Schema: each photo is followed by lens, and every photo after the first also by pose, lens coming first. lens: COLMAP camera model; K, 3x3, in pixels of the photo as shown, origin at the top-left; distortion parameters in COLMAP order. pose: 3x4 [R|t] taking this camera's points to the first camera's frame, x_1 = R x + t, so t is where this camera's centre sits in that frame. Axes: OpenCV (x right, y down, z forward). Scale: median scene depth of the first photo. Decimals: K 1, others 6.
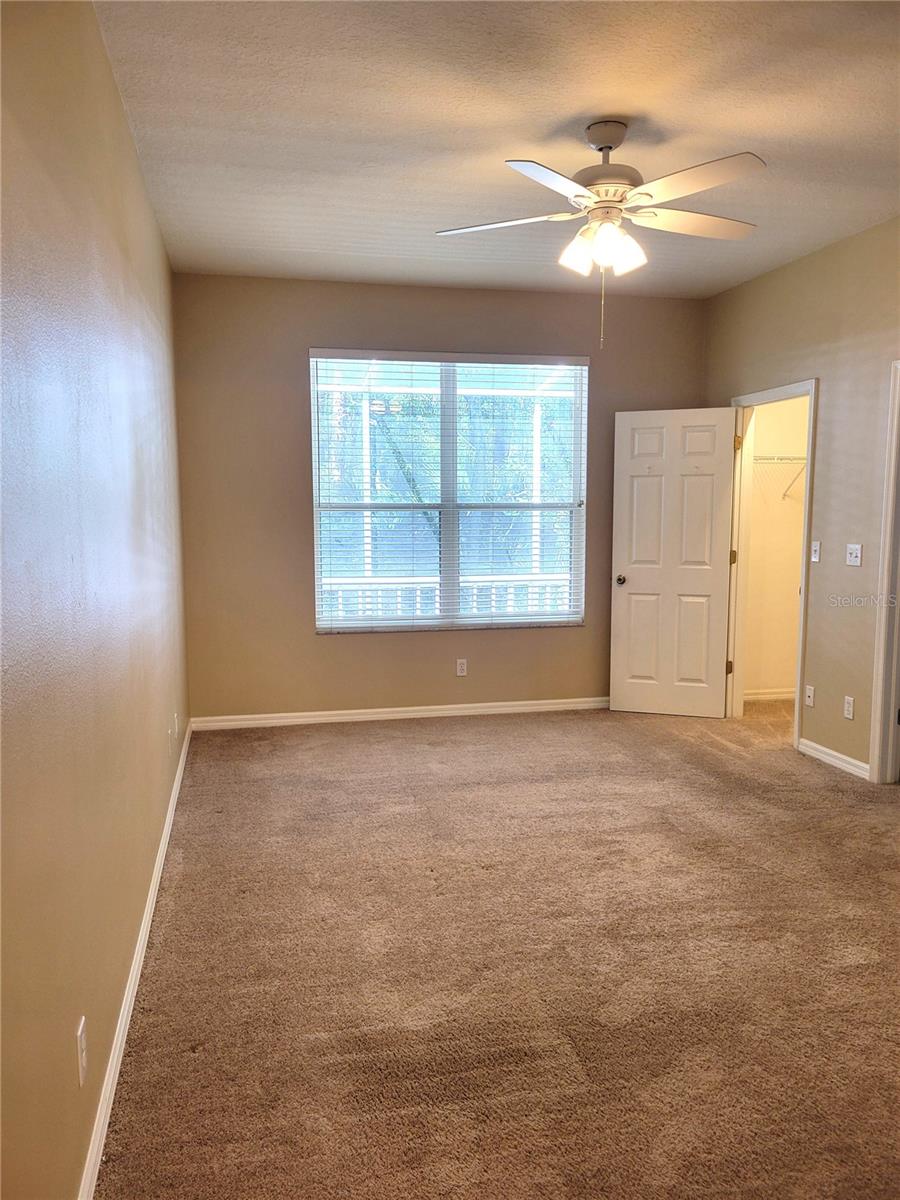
lens RADIAL K [[896.7, 0, 449.5], [0, 896.7, 601.1], [0, 0, 1]] dist [0.055216, -0.011939]
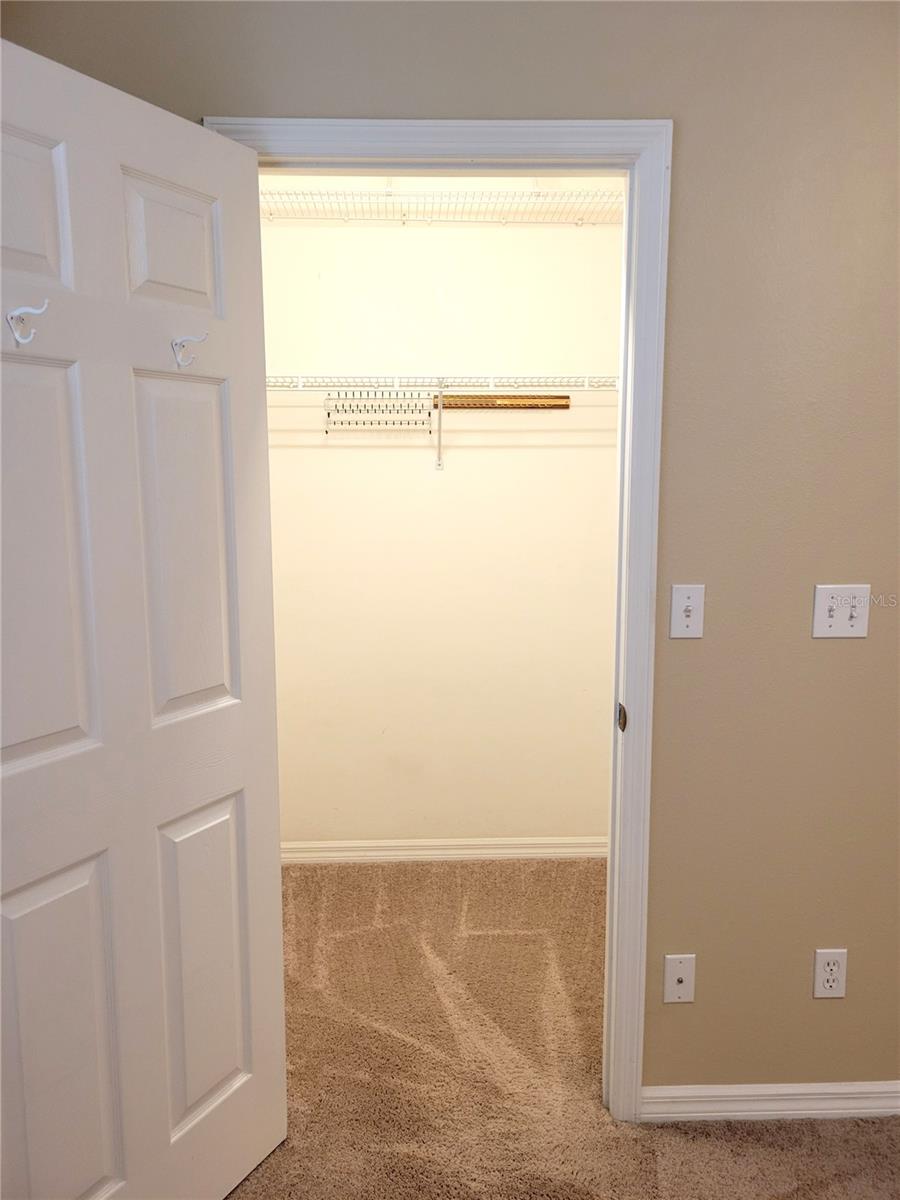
lens RADIAL K [[896.7, 0, 449.9], [0, 896.7, 602.4], [0, 0, 1]] dist [0.055216, -0.011939]
pose [[0.170987, -0.134147, 0.976098, 0.020175], [0.108285, 0.987245, 0.116710, -0.113246], [-0.979305, 0.085741, 0.183332, 1.024885]]
